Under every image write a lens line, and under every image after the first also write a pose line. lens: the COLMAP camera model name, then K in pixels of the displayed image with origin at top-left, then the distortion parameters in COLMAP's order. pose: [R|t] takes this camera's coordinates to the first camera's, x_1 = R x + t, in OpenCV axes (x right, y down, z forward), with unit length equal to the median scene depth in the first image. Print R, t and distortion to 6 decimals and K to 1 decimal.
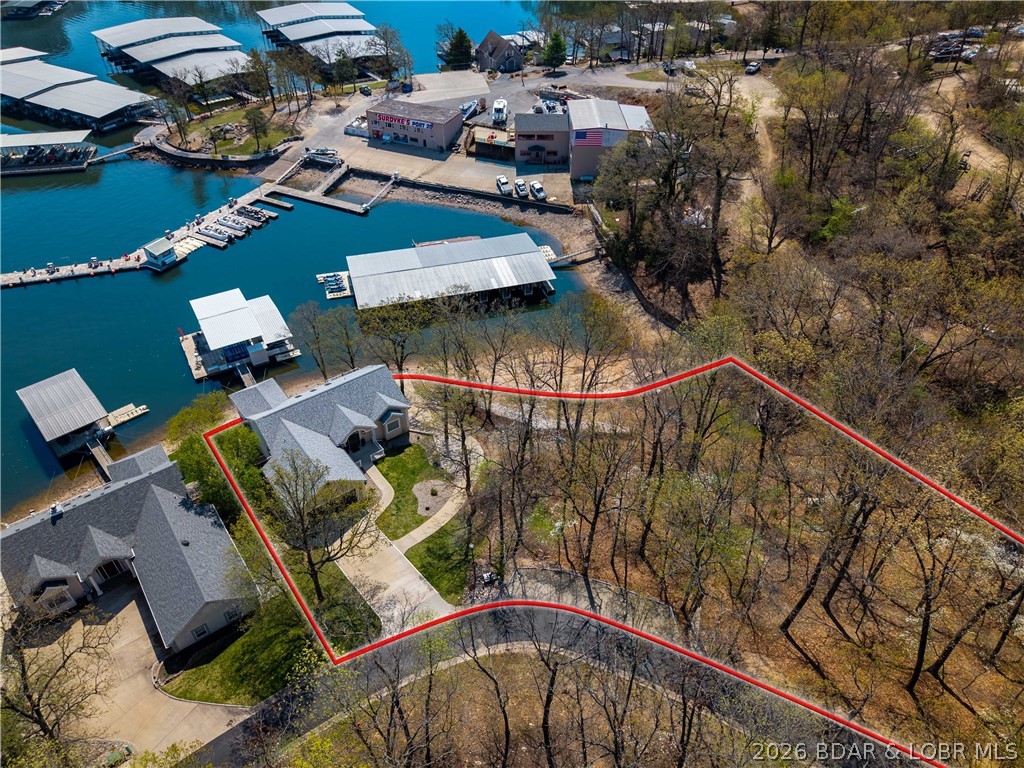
lens RADIAL K [[686.8, 0, 508.8], [0, 686.8, 379.9], [0, 0, 1]] dist [0.006438, -0.013056]
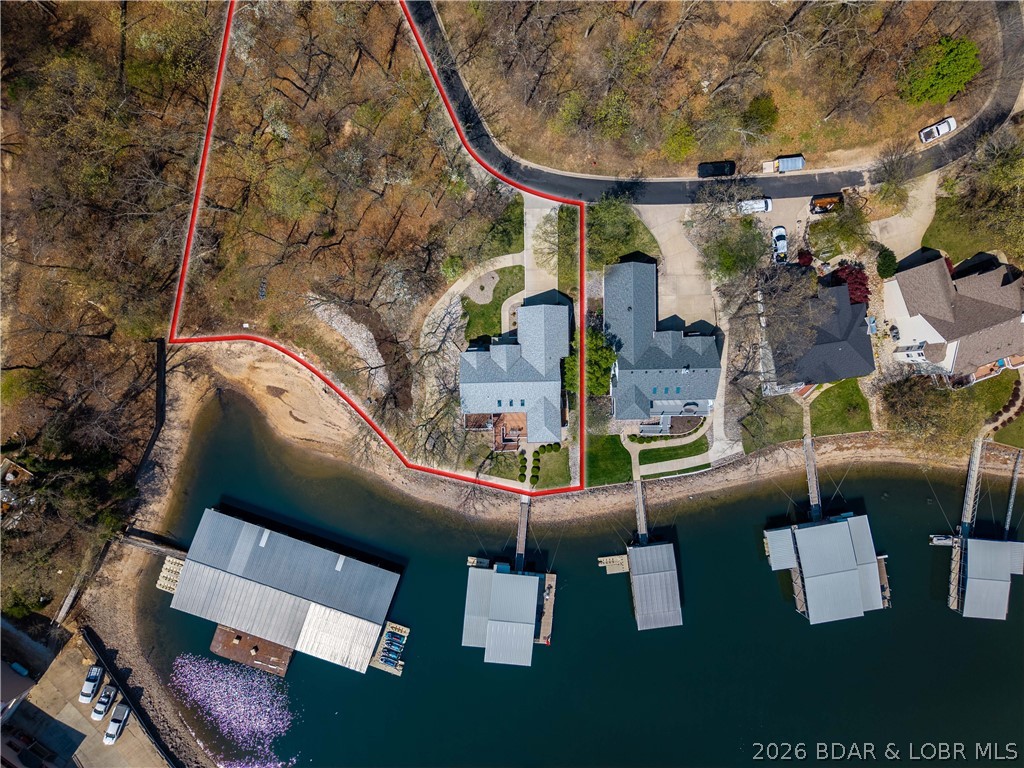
lens RADIAL K [[686.8, 0, 508.8], [0, 686.8, 379.9], [0, 0, 1]] dist [0.006438, -0.013056]
pose [[-0.807572, -0.589250, -0.024738, -0.119101], [0.354171, -0.518081, 0.778560, -0.542208], [-0.471583, 0.619981, 0.627083, 0.073209]]
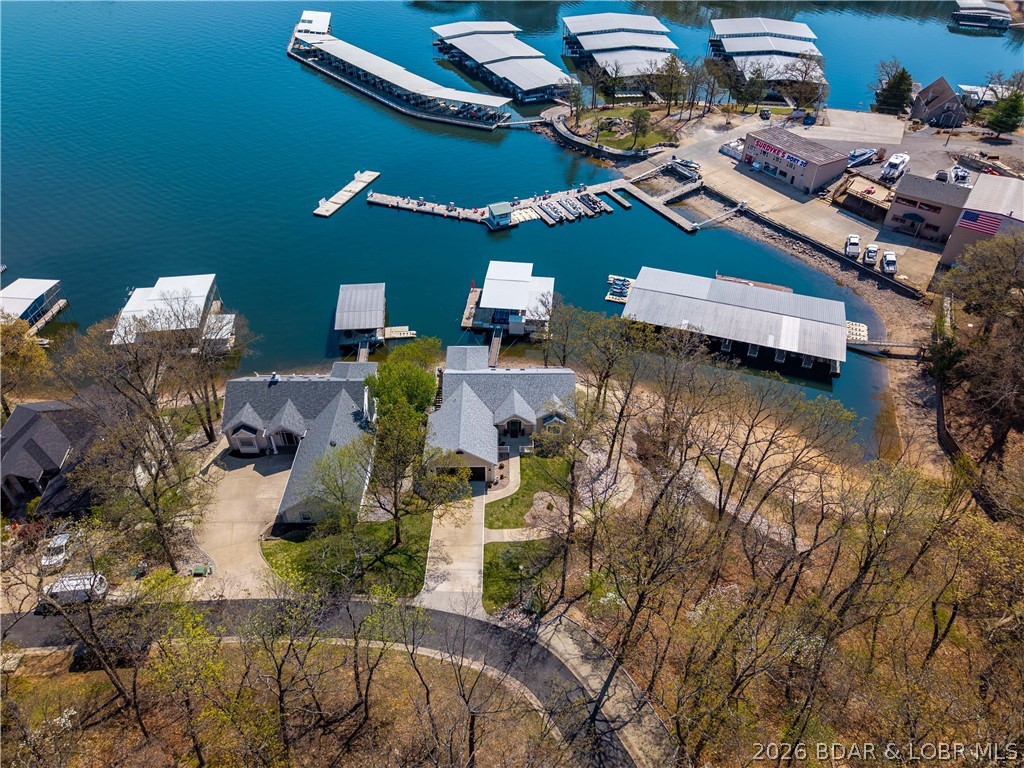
lens RADIAL K [[686.8, 0, 508.8], [0, 686.8, 379.9], [0, 0, 1]] dist [0.006438, -0.013056]
pose [[0.802532, 0.376689, -0.462653, 0.114439], [-0.381761, 0.920160, 0.086973, -0.033741], [0.458476, 0.106824, 0.882263, 0.036952]]
